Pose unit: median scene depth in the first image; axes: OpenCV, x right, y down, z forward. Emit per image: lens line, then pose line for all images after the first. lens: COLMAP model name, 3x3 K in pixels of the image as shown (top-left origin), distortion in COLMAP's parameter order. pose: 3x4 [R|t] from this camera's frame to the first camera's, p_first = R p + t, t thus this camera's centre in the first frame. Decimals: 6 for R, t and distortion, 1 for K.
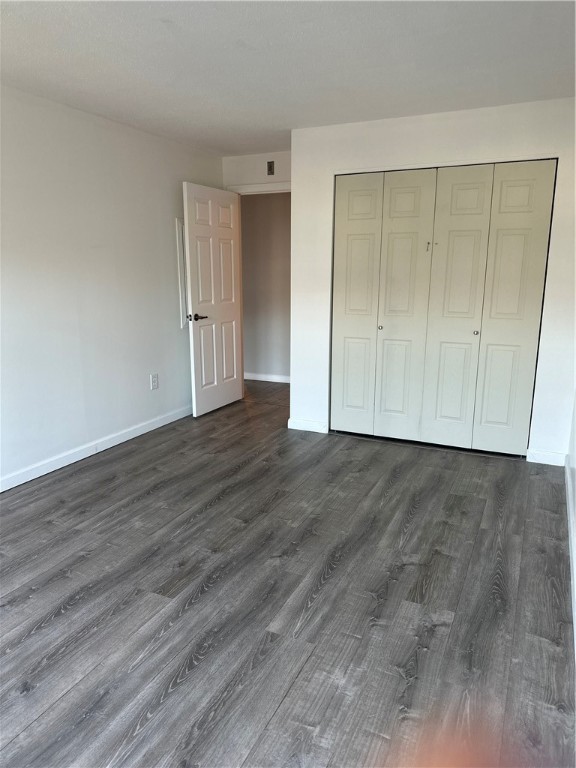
lens RADIAL K [[532.9, 0, 288.0], [0, 532.9, 384.0], [0, 0, 1]] dist [0.048259, -0.065493]
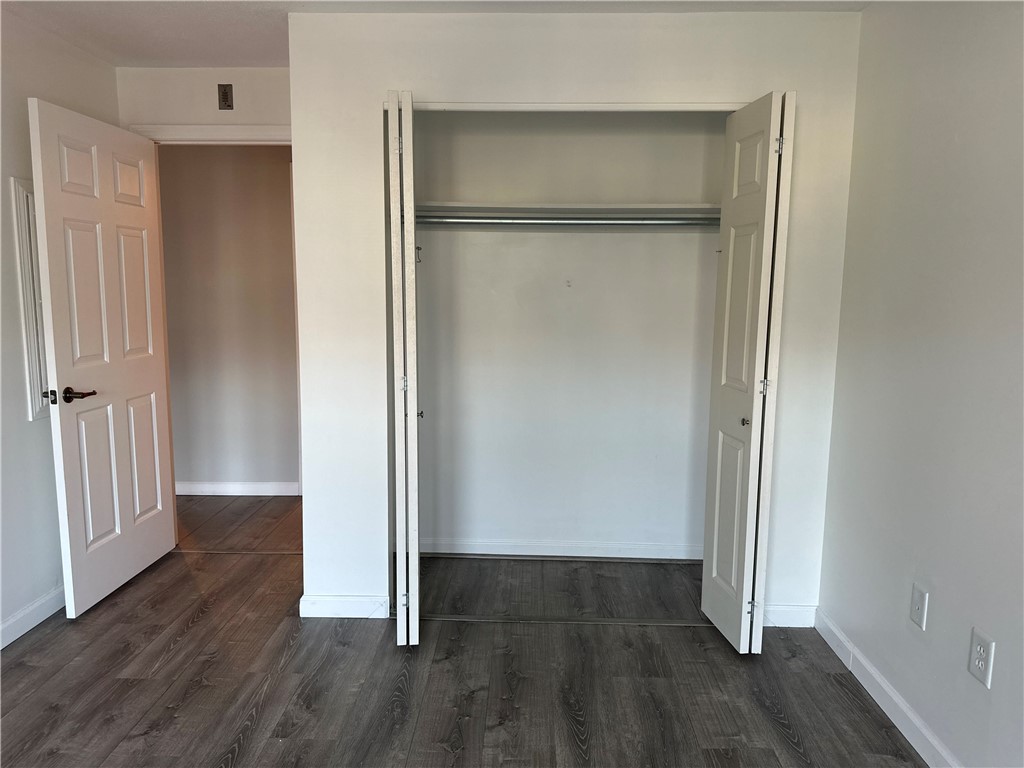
lens RADIAL K [[710.6, 0, 512.0], [0, 710.6, 384.0], [0, 0, 1]] dist [0.048259, -0.065493]
pose [[0.913027, -0.042771, 0.405651, -0.075396], [0.073727, 0.995412, -0.060989, -0.069812], [-0.401182, 0.085592, 0.911991, 0.300681]]
